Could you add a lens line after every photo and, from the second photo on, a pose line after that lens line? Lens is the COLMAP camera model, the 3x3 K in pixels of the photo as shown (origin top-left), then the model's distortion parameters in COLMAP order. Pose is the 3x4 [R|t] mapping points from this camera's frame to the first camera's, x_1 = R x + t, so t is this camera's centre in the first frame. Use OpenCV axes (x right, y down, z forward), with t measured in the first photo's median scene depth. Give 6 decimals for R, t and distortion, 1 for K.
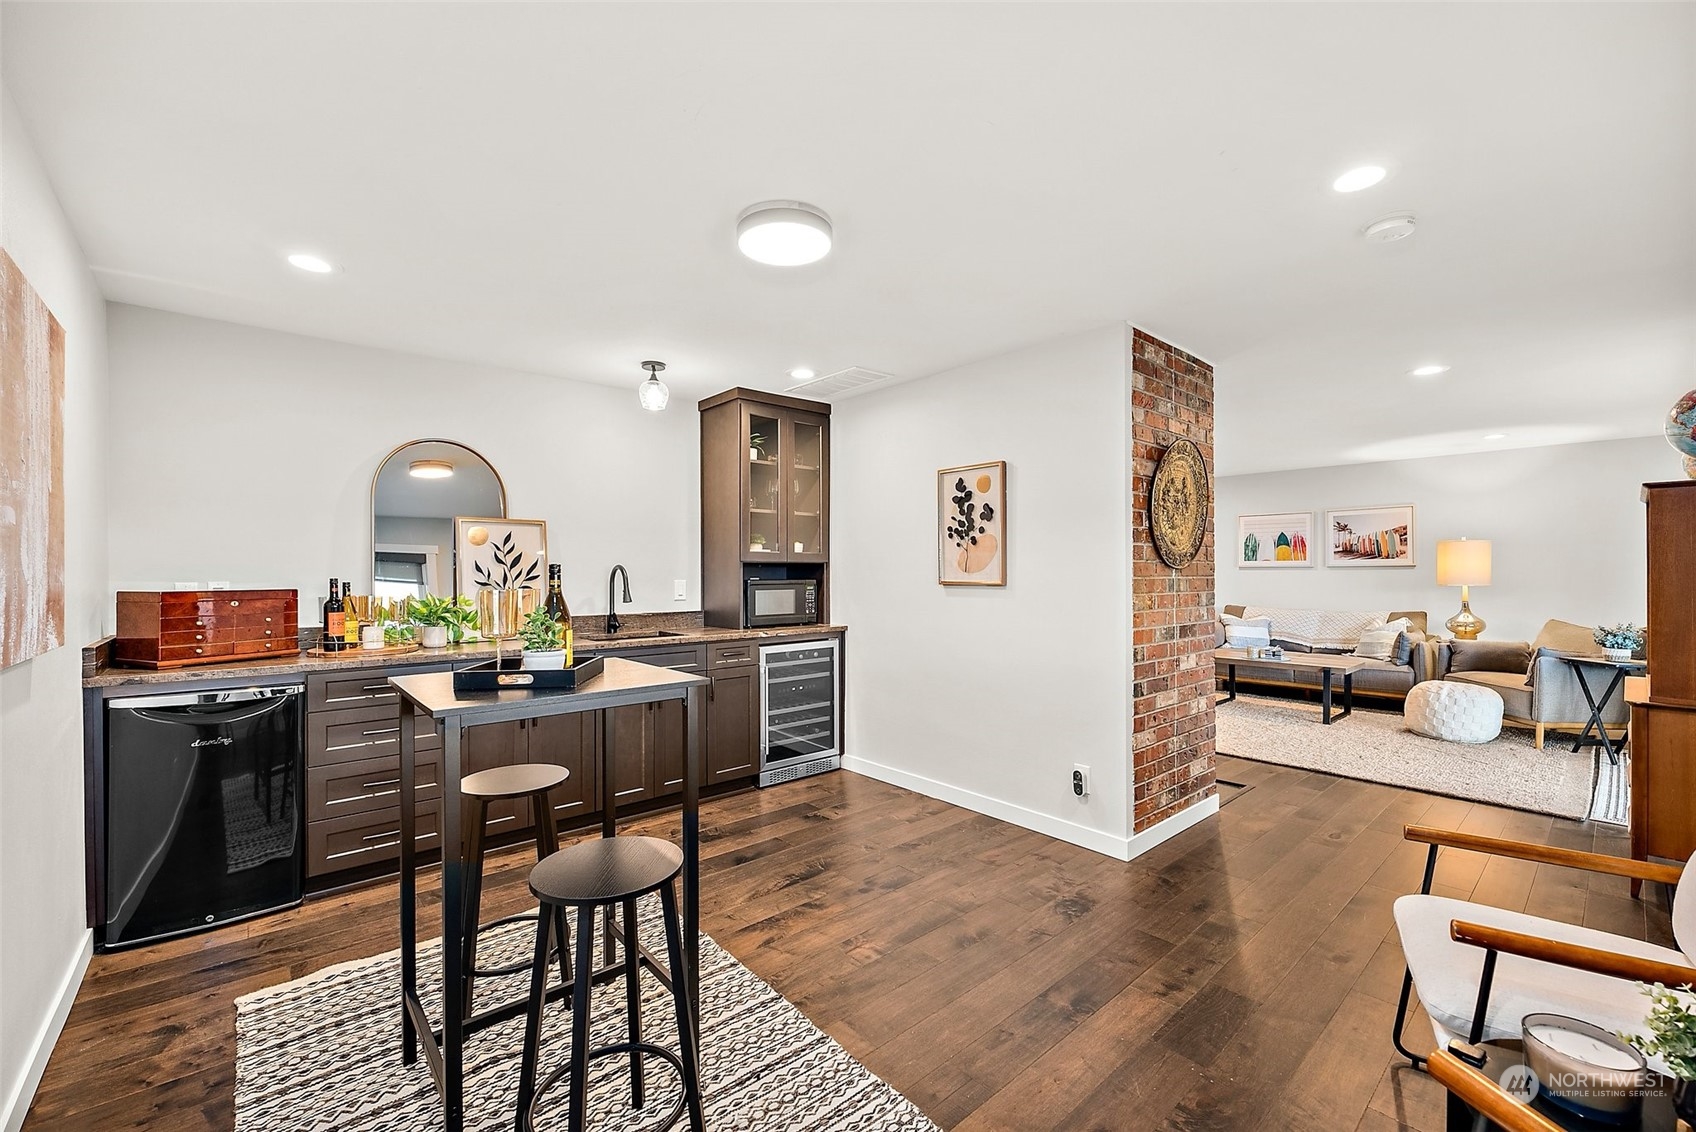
lens RADIAL K [[692.1, 0, 849.4], [0, 692.1, 567.8], [0, 0, 1]] dist [-0.003261, -0.003532]
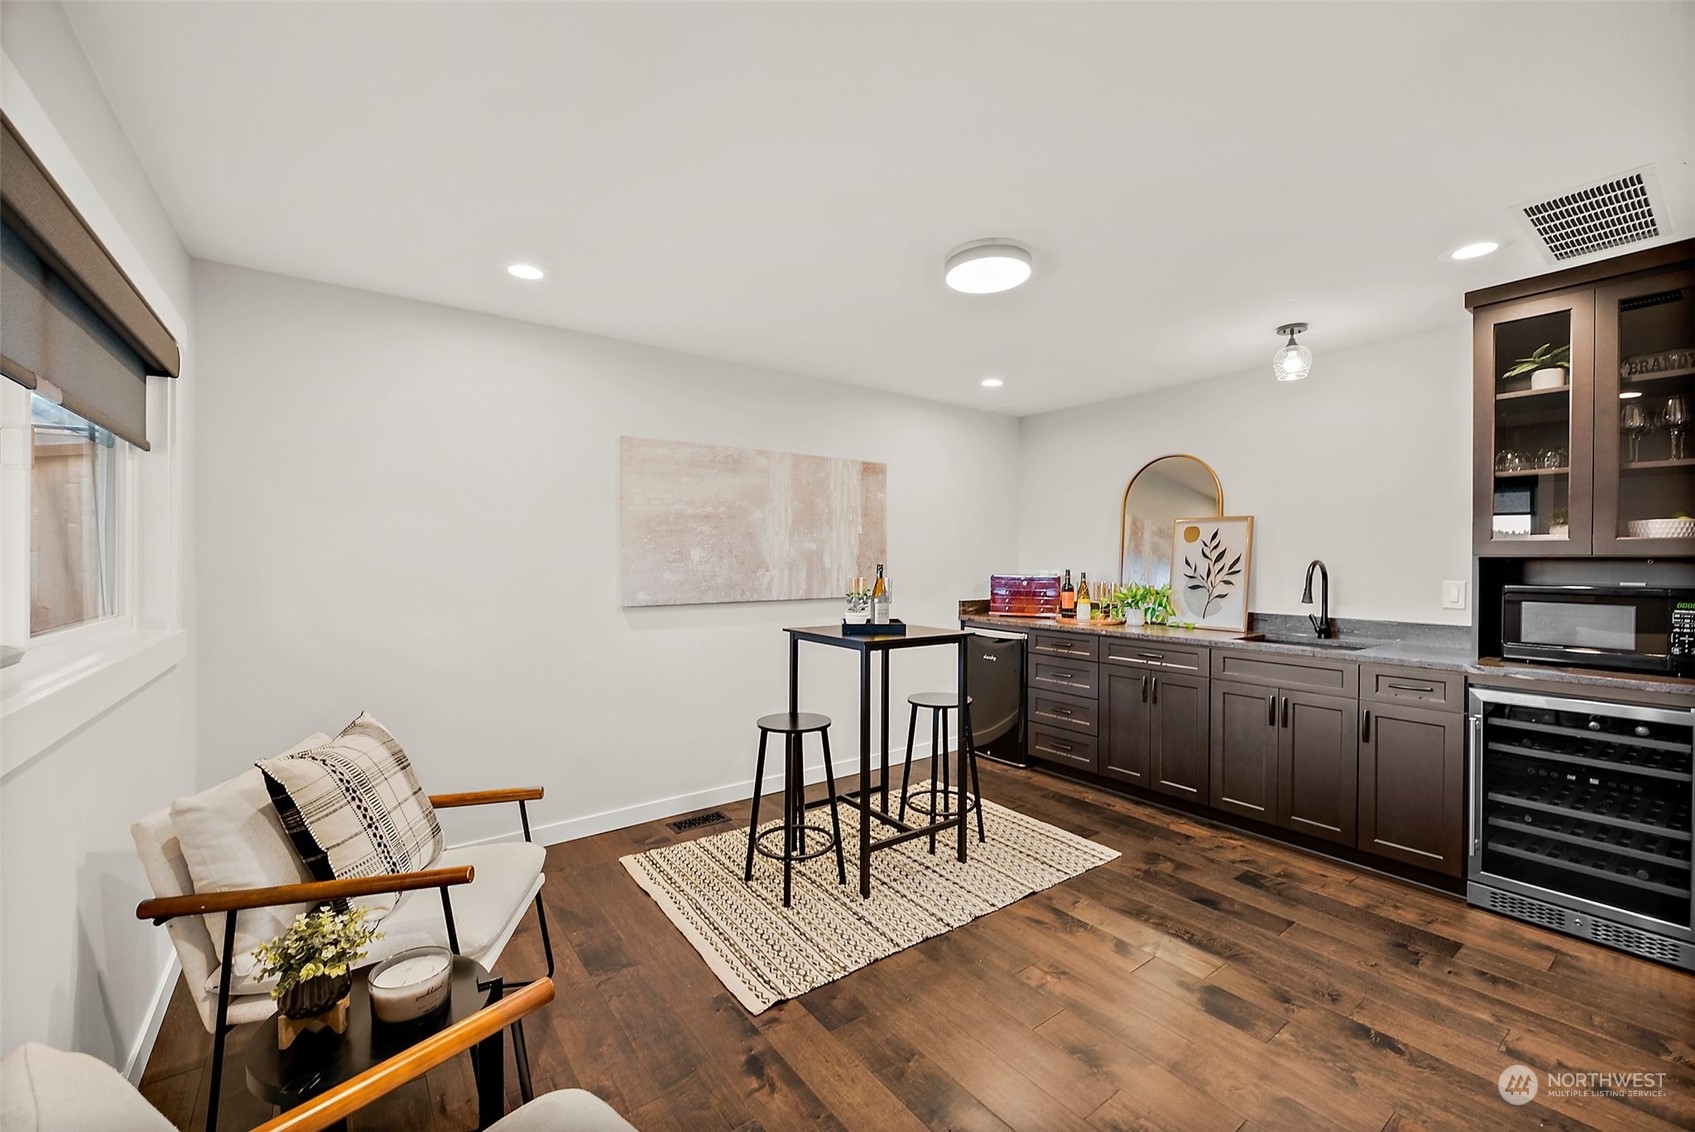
lens RADIAL K [[691.7, 0, 850.6], [0, 691.7, 565.0], [0, 0, 1]] dist [-0.003261, -0.003532]
pose [[-0.092680, 0.012044, -0.995623, 0.630398], [0.004638, 0.999921, 0.011664, -0.011379], [0.995685, -0.003537, -0.092729, 0.538019]]
